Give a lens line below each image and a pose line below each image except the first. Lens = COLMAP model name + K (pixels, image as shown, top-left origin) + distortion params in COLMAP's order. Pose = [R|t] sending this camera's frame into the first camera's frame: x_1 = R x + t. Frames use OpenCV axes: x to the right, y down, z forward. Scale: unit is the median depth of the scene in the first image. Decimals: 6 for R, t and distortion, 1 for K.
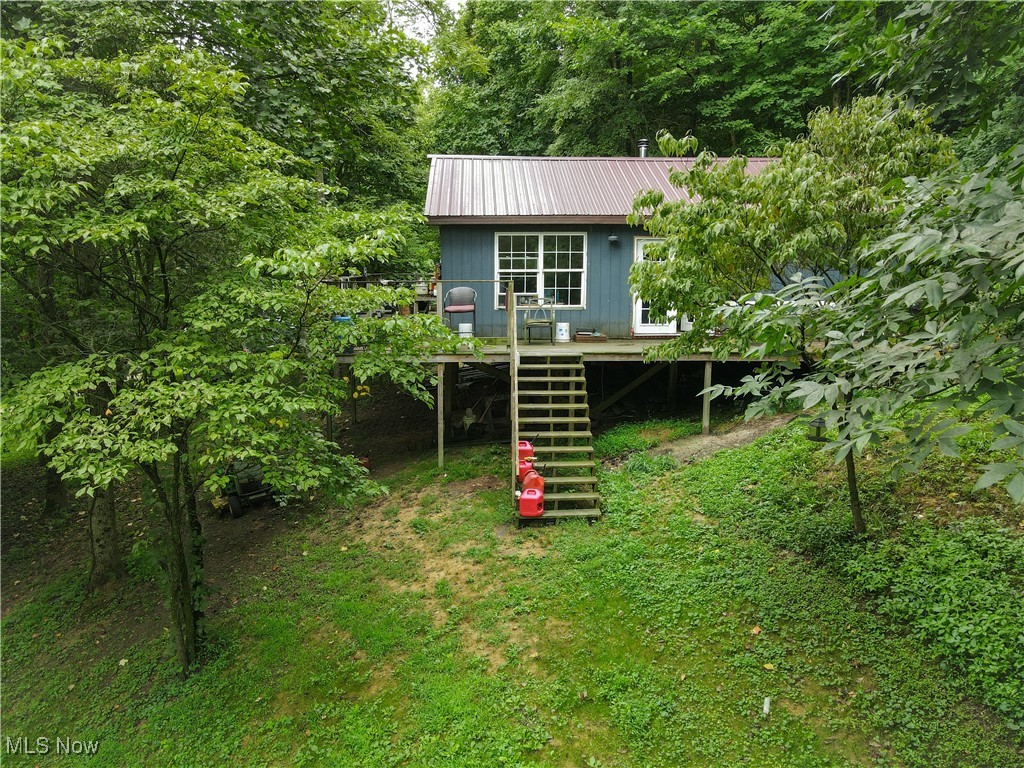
lens RADIAL K [[721.3, 0, 509.2], [0, 721.3, 386.2], [0, 0, 1]] dist [0.029022, 0.003454]
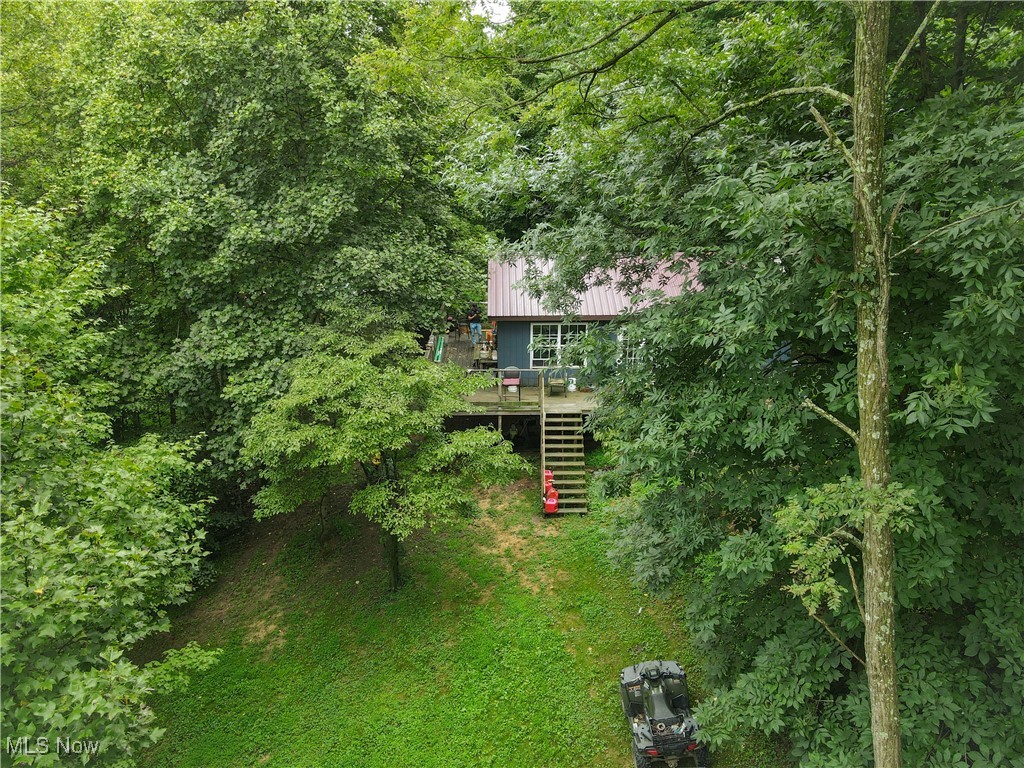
lens RADIAL K [[721.3, 0, 514.2], [0, 721.3, 382.3], [0, 0, 1]] dist [0.029022, 0.003454]
pose [[0.999714, 0.007953, -0.022556, -0.028892], [-0.004773, 0.990466, 0.137673, -0.452782], [0.023436, -0.137526, 0.990221, -0.916230]]
